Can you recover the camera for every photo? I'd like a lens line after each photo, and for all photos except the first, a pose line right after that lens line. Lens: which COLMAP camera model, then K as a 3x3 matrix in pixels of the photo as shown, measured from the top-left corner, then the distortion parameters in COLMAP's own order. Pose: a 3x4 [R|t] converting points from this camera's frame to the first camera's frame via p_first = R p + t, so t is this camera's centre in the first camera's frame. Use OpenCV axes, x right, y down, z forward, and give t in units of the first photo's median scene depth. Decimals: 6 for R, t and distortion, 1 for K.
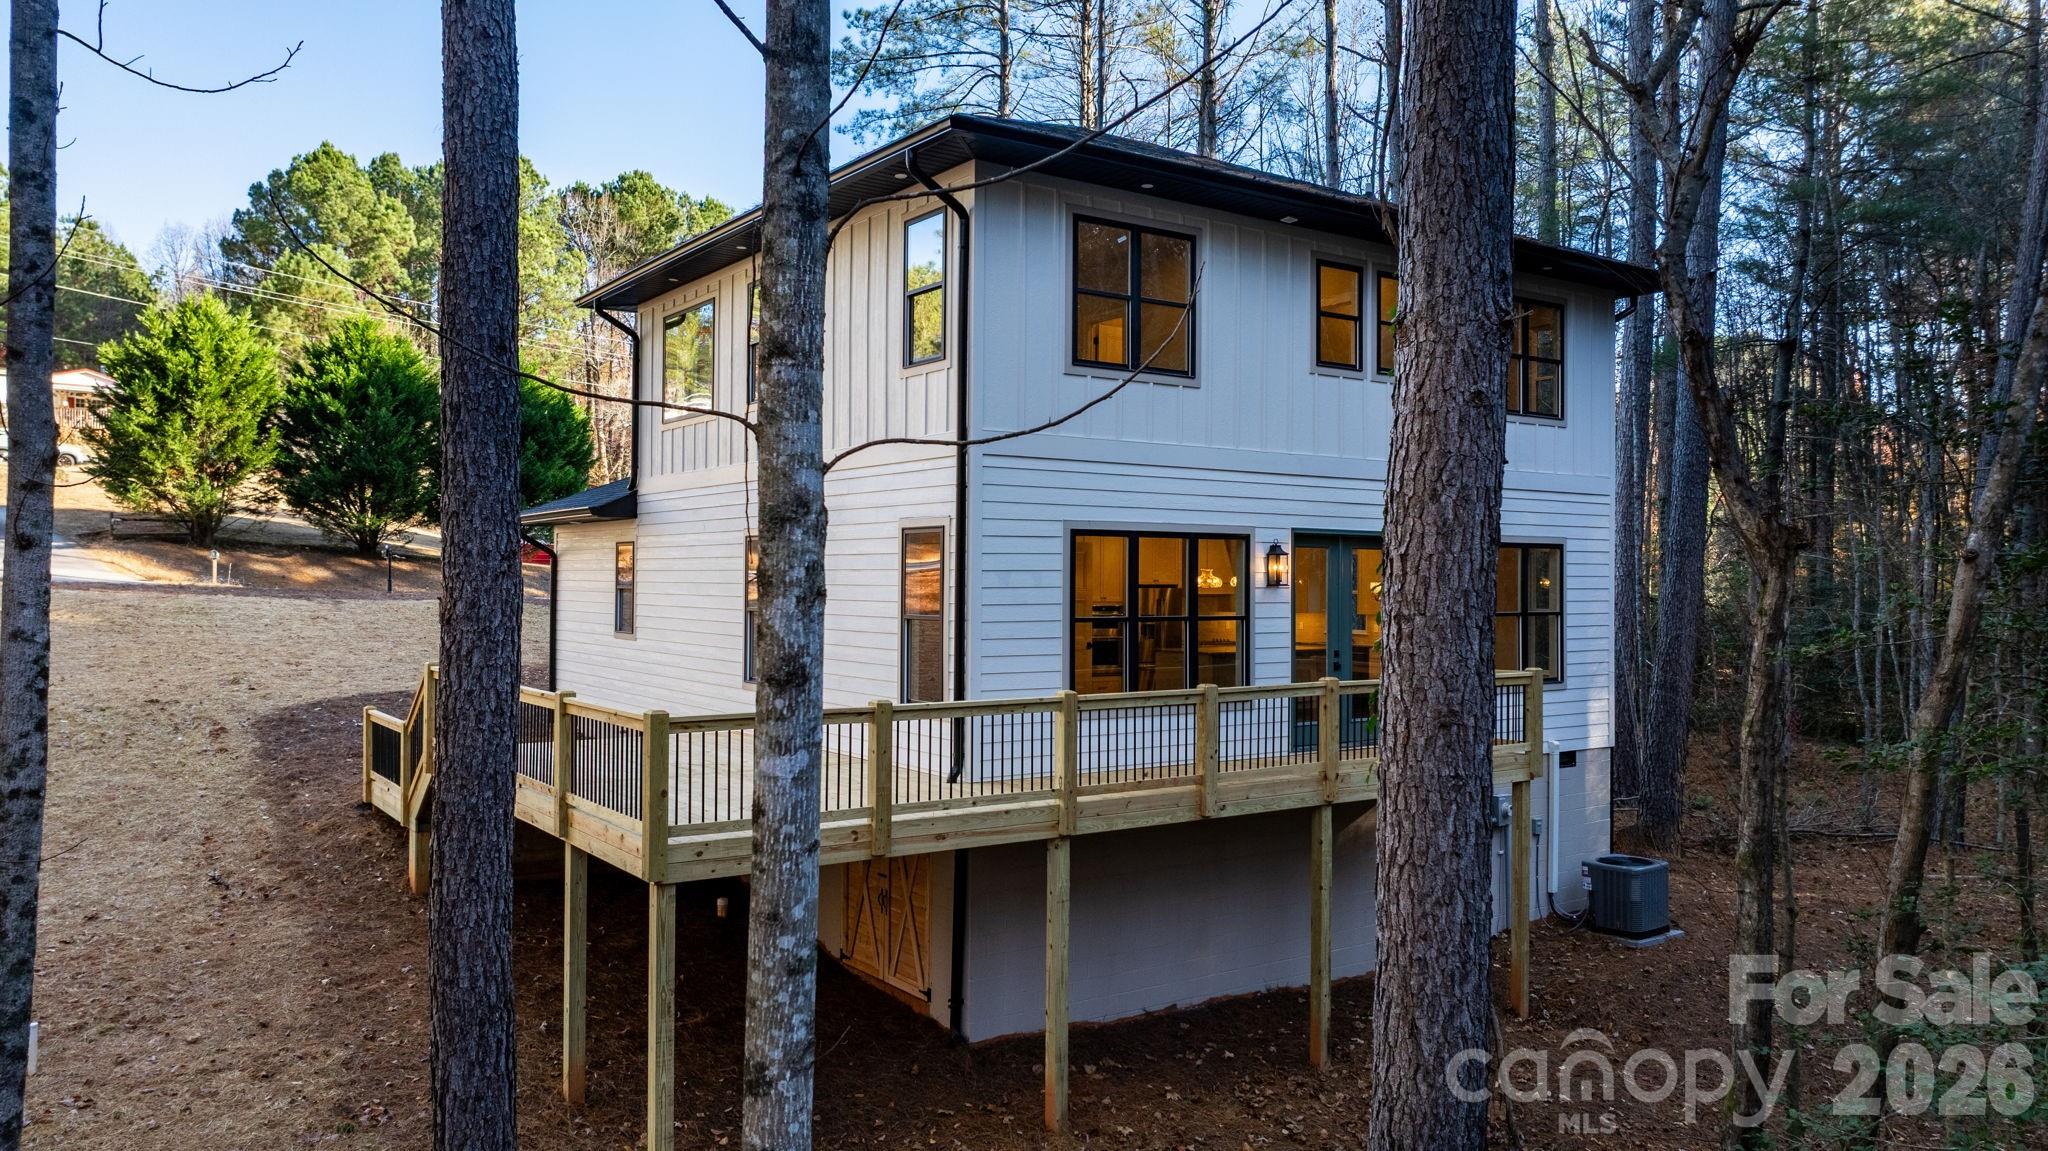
lens RADIAL K [[1429.5, 0, 1026.4], [0, 1429.5, 568.8], [0, 0, 1]] dist [-0.009490, -0.003011]
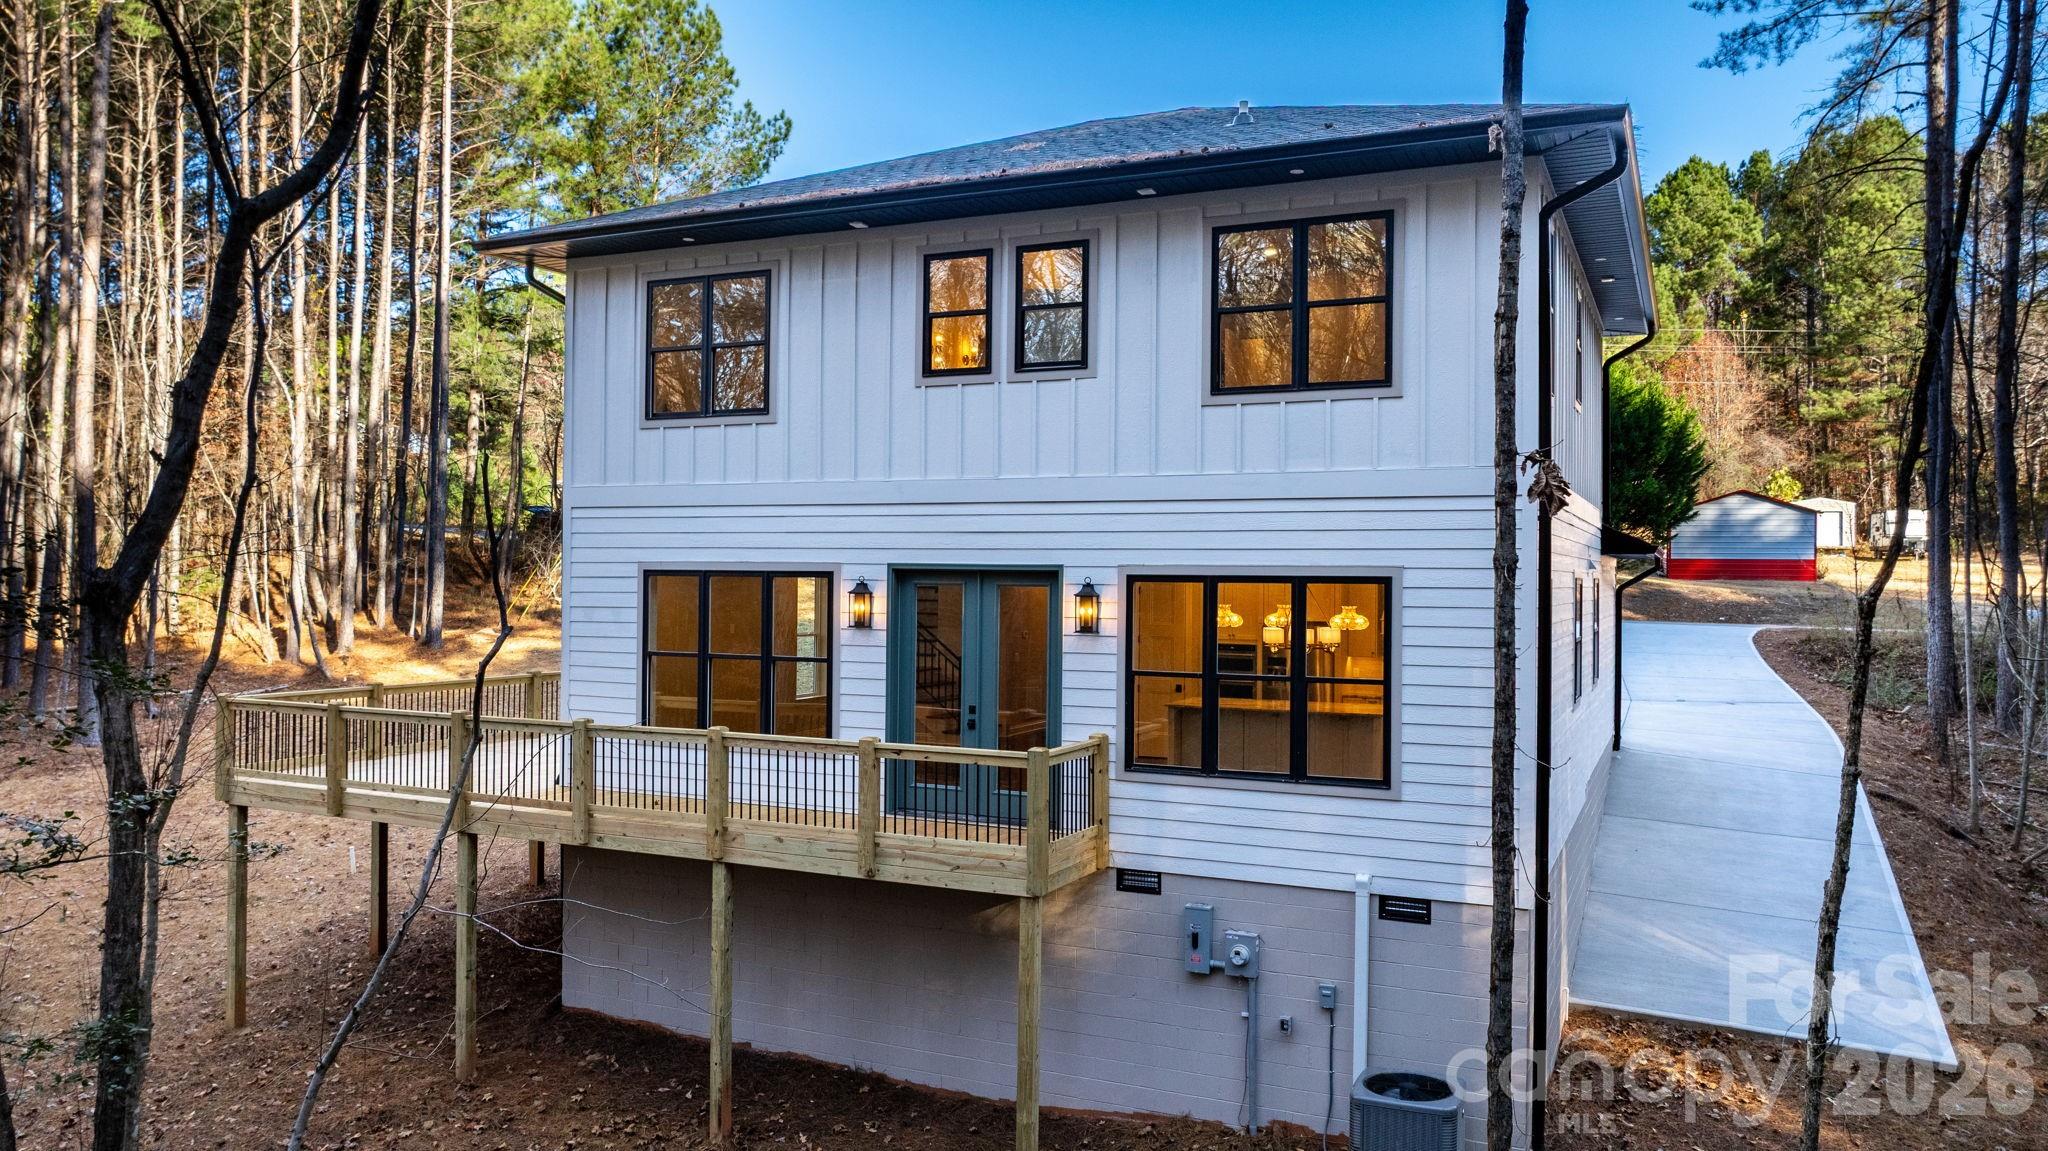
lens RADIAL K [[1557.4, 0, 1022.2], [0, 1557.4, 588.7], [0, 0, 1]] dist [0.002325, 0.001135]
pose [[0.503381, -0.003024, -0.864059, 1.120315], [-0.007722, 0.999938, -0.007998, -0.005926], [0.864030, 0.010698, 0.503327, 0.603555]]
